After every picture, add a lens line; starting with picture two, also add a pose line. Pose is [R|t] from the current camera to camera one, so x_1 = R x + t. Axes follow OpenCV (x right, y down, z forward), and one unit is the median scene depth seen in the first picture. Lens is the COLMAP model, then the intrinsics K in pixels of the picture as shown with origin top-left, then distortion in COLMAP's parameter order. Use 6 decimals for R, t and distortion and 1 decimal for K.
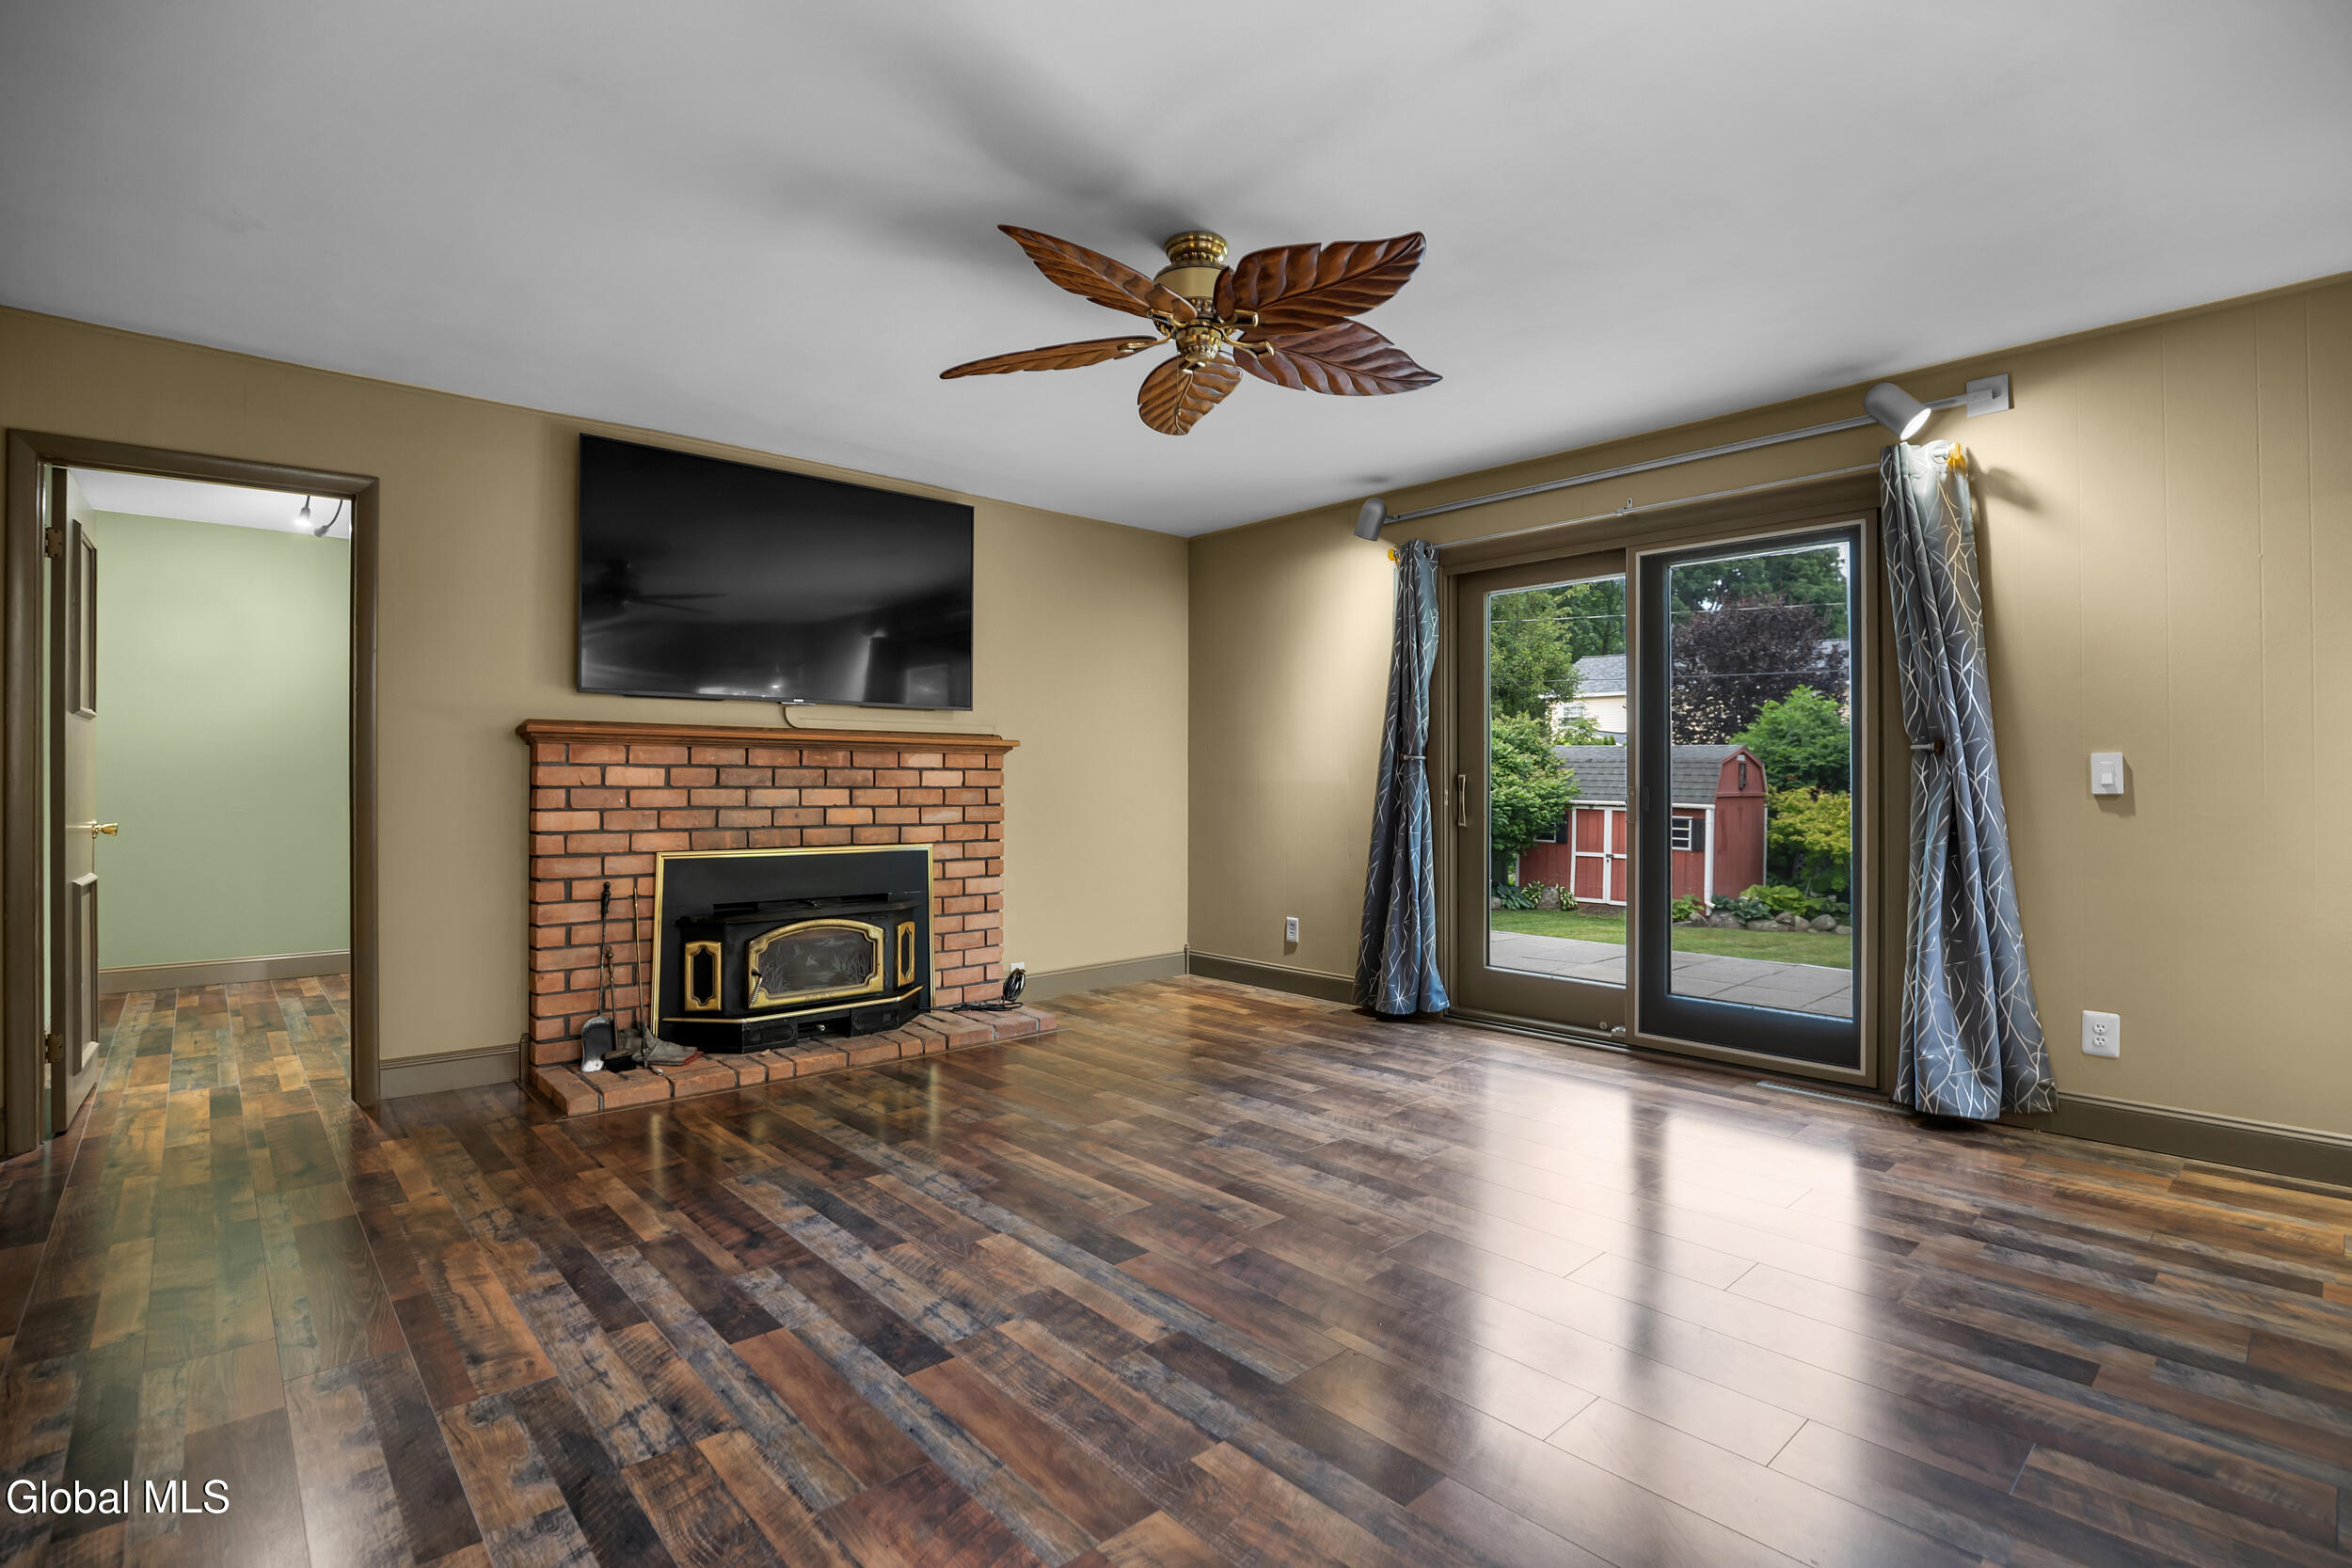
lens RADIAL K [[1110.9, 0, 1176.0], [0, 1110.9, 784.0], [0, 0, 1]] dist [-0.031639, 0.000072]
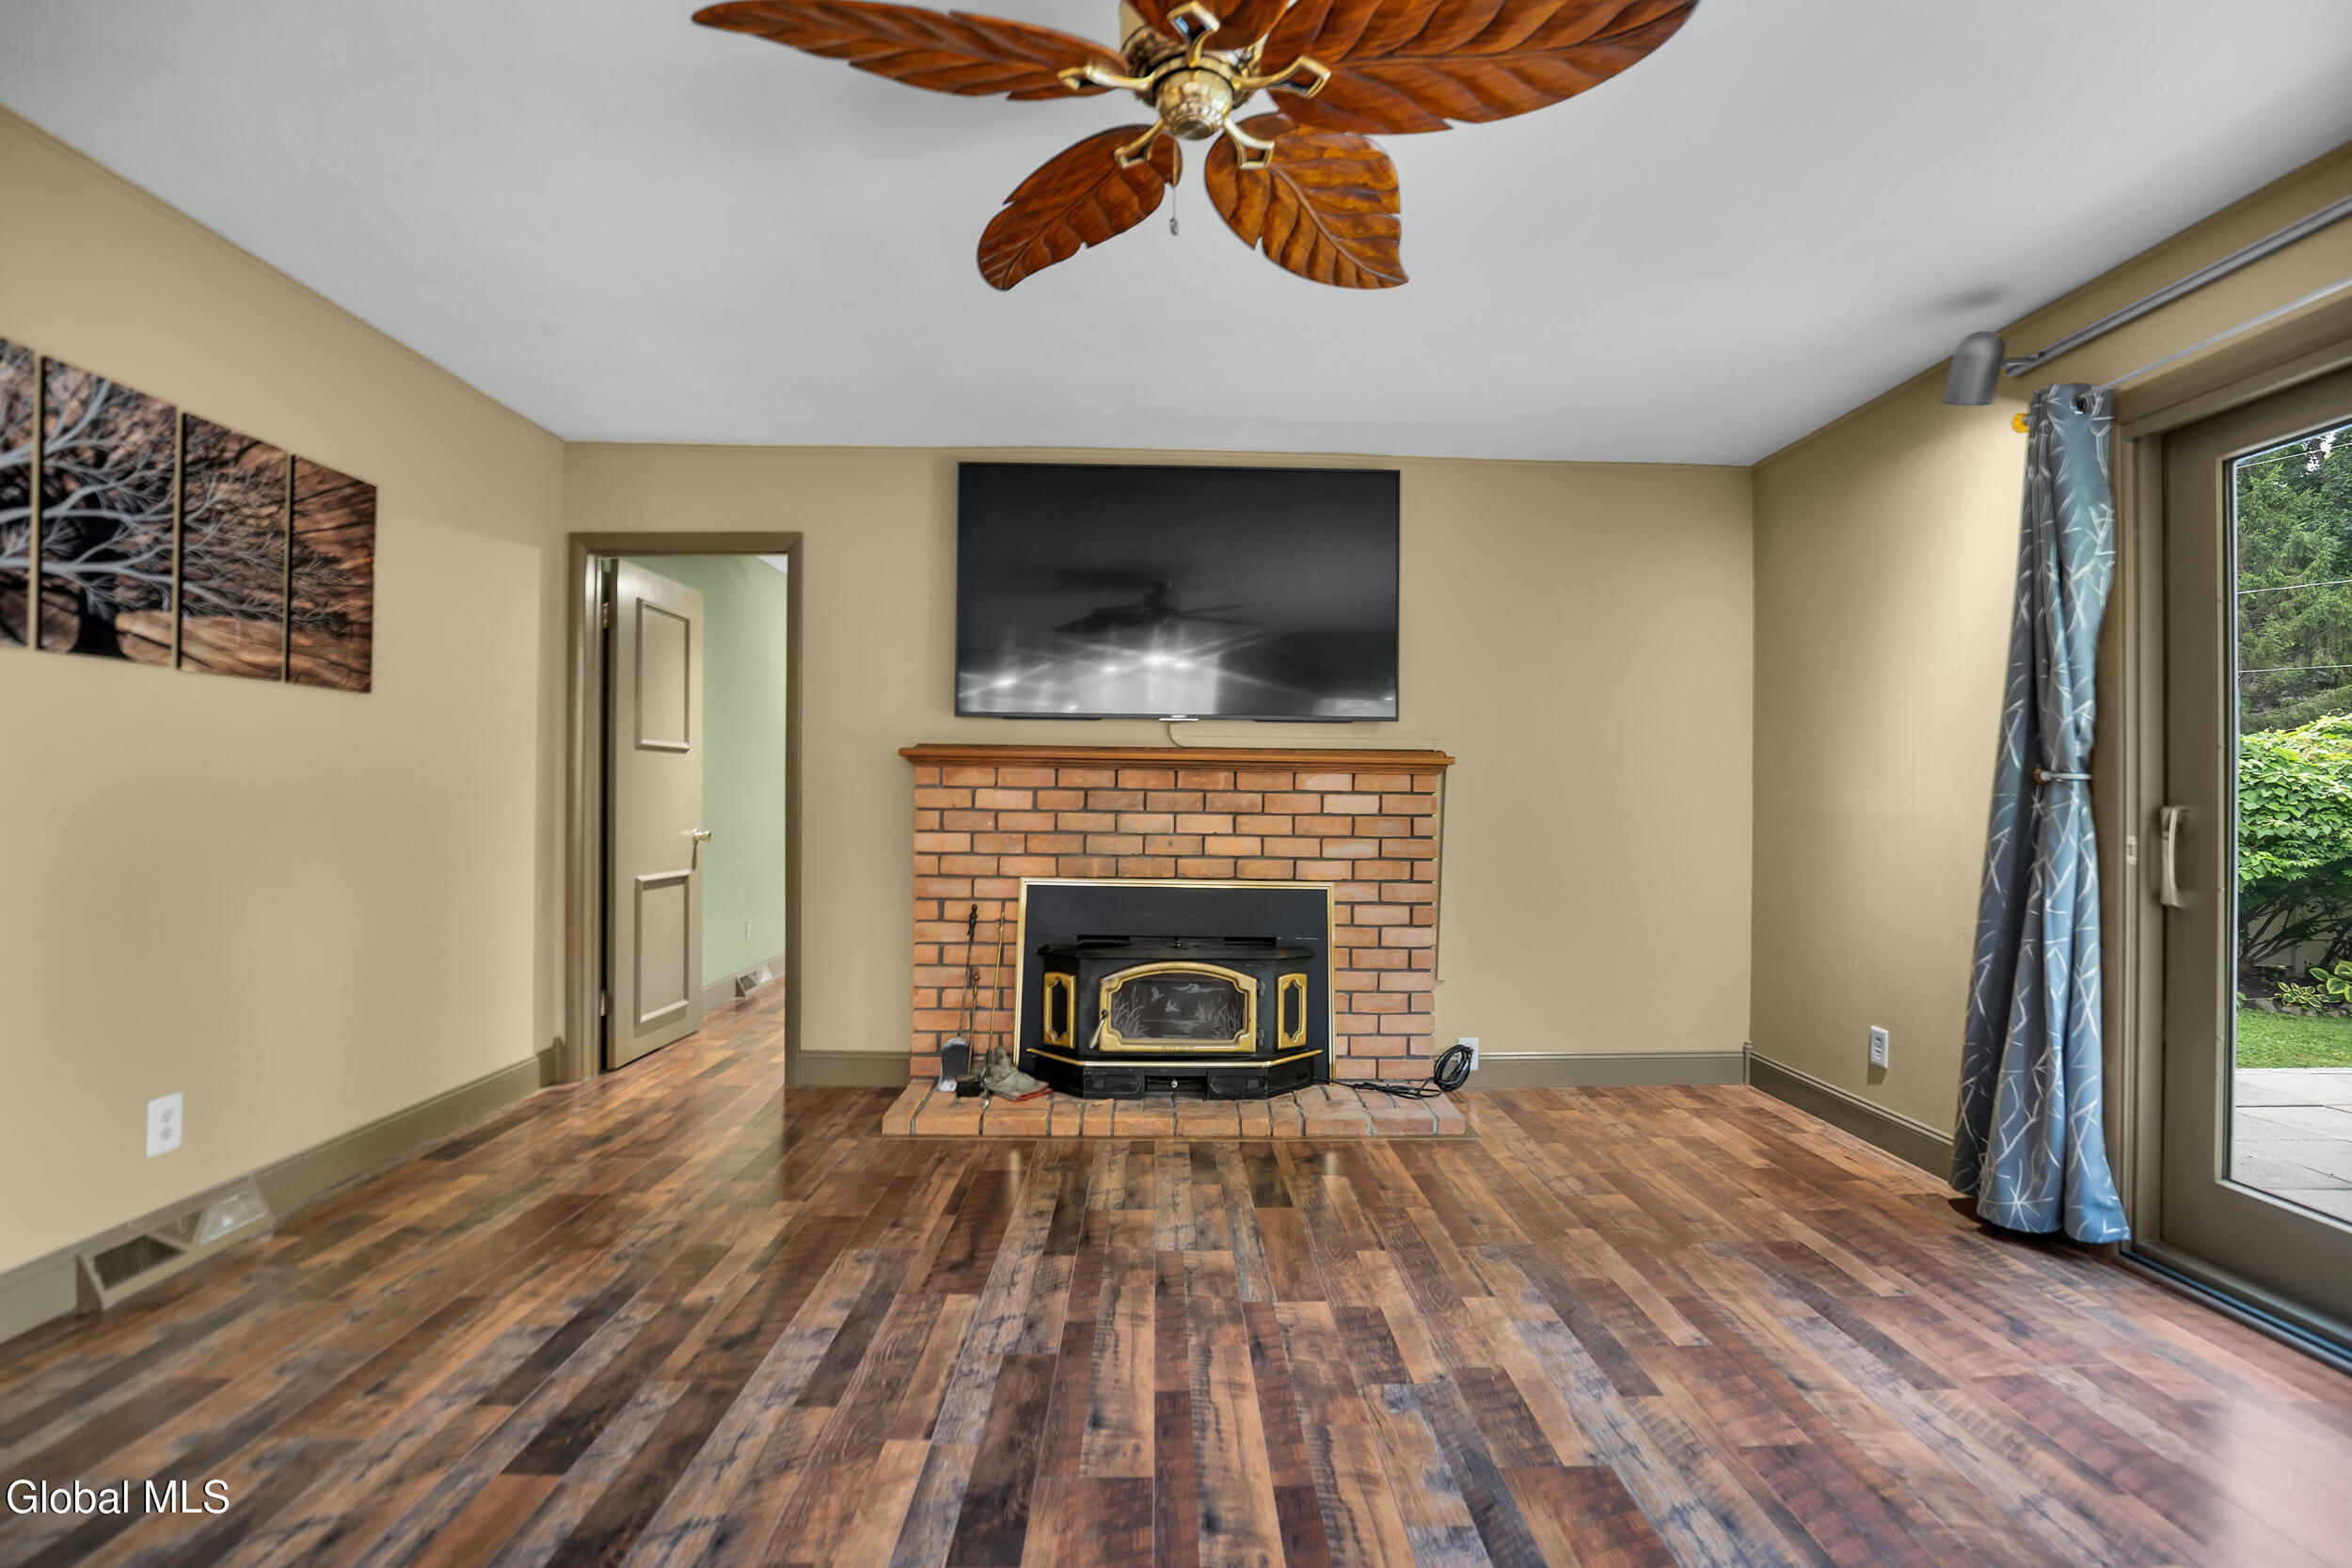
lens RADIAL K [[1089.5, 0, 1205.6], [0, 1089.5, 793.0], [0, 0, 1]] dist [-0.028402, 0.000027]
pose [[0.763794, 0.004730, -0.645443, 0.261424], [-0.011314, 0.999918, -0.006060, -0.007949], [0.645361, 0.011931, 0.763784, 0.349264]]
